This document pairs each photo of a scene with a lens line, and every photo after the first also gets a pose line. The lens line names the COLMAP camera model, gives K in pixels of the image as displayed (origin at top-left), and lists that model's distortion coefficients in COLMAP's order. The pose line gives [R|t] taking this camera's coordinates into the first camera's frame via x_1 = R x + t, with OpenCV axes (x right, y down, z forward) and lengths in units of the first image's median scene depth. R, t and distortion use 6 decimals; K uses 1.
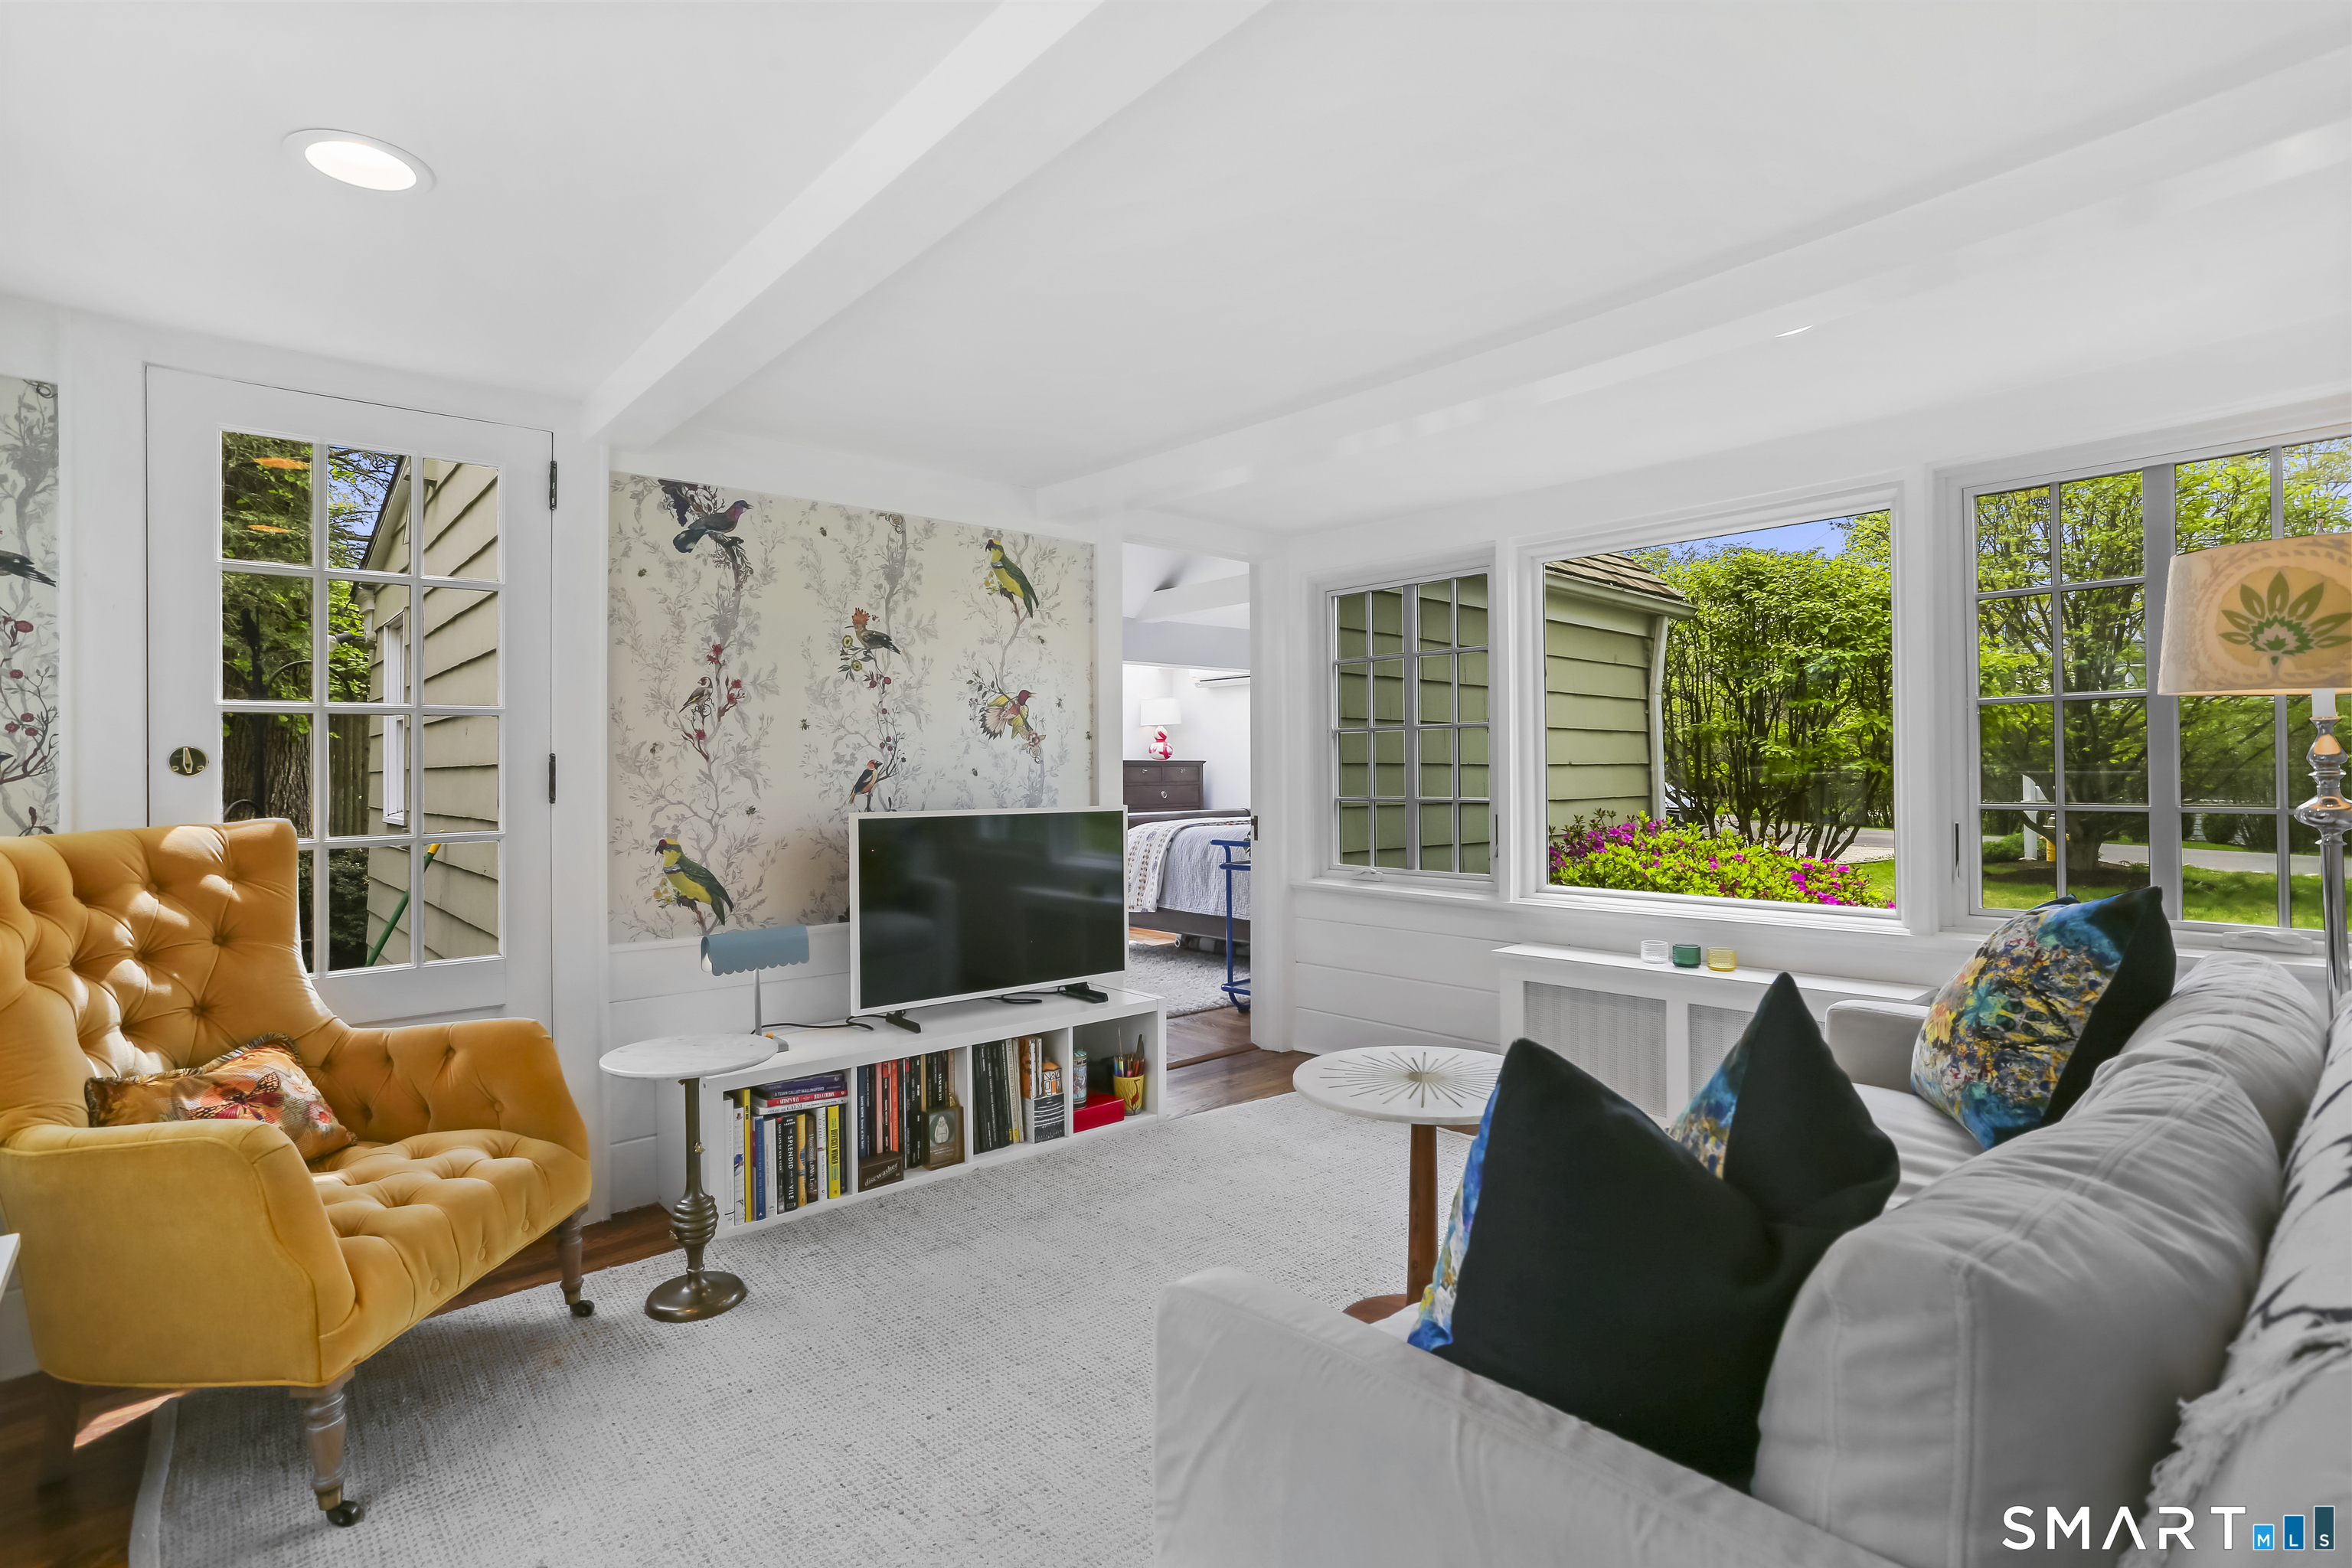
lens RADIAL K [[1131.8, 0, 1179.5], [0, 1131.8, 763.6], [0, 0, 1]] dist [-0.048730, 0.030490]
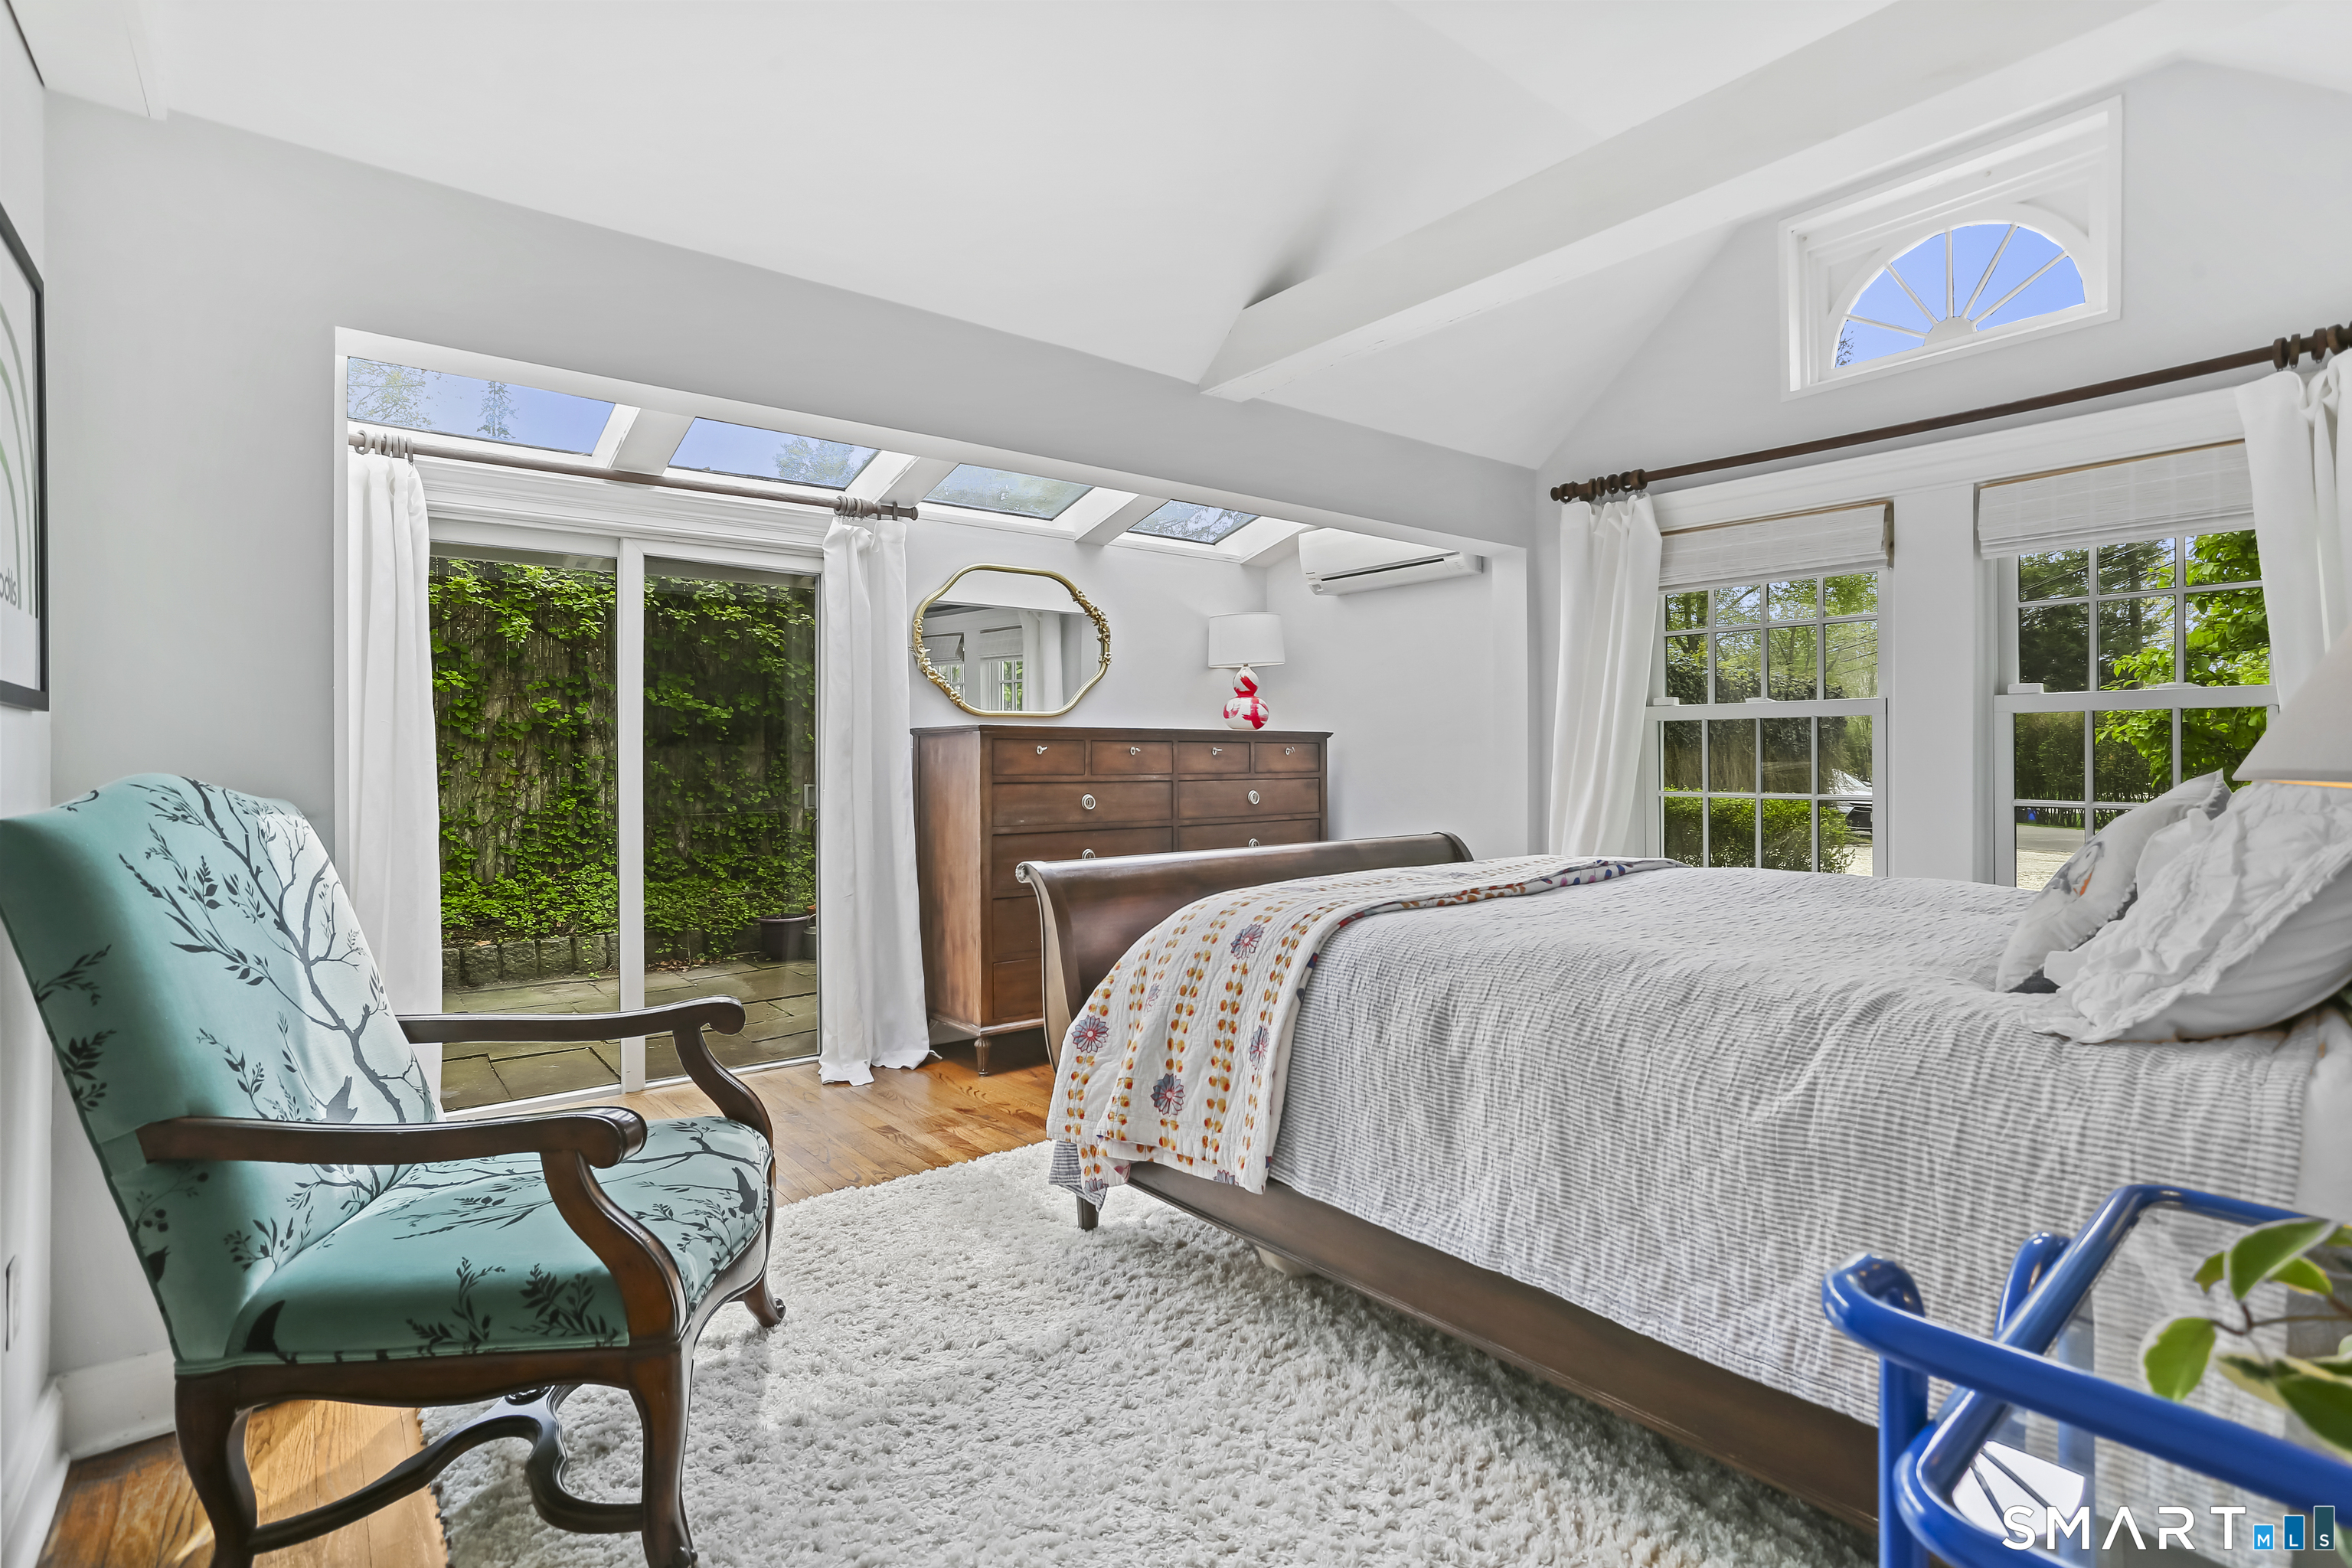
lens RADIAL K [[1131.0, 0, 1173.5], [0, 1131.0, 761.3], [0, 0, 1]] dist [-0.047138, 0.000173]
pose [[0.998312, 0.002422, -0.058020, -0.056949], [-0.002038, 0.999976, 0.006677, 0.019685], [0.058035, -0.006547, 0.998293, 1.401546]]
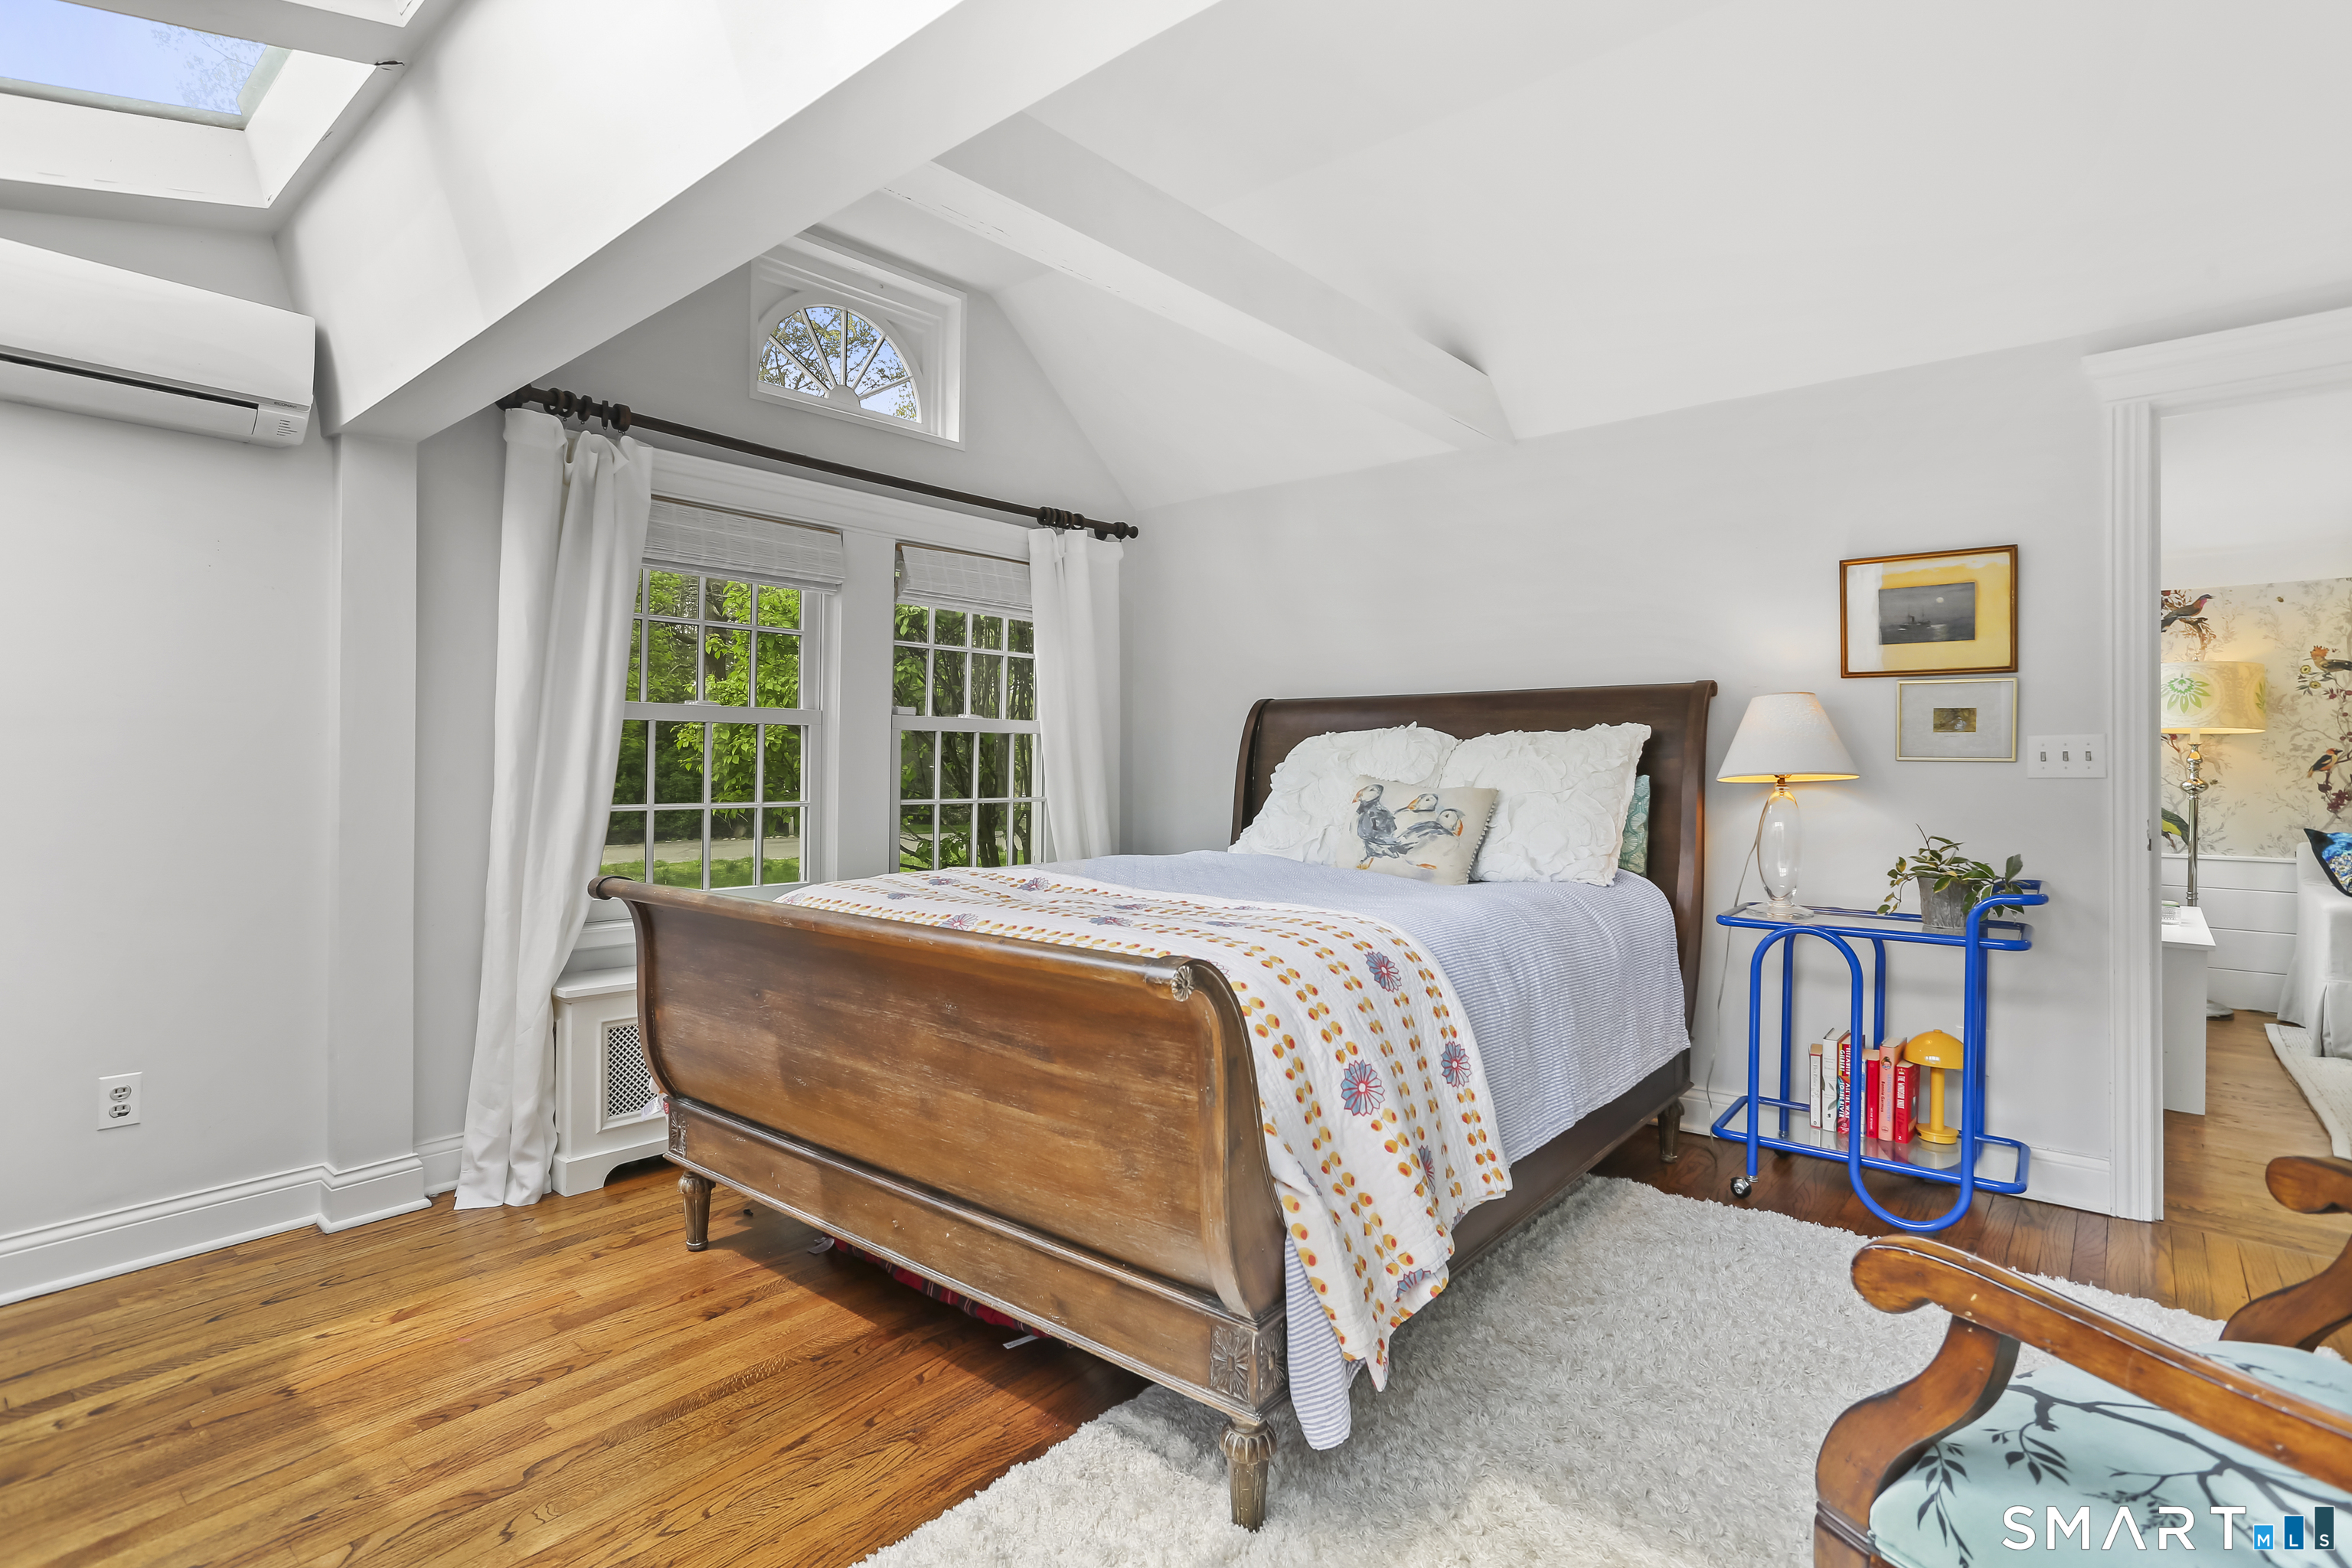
lens RADIAL K [[1131.8, 0, 1179.5], [0, 1131.8, 763.6], [0, 0, 1]] dist [-0.048730, 0.030490]
pose [[-0.126981, 0.008562, 0.991868, -0.638024], [-0.008963, 0.999912, -0.009779, 0.027651], [-0.991865, -0.010132, -0.126893, 2.264866]]
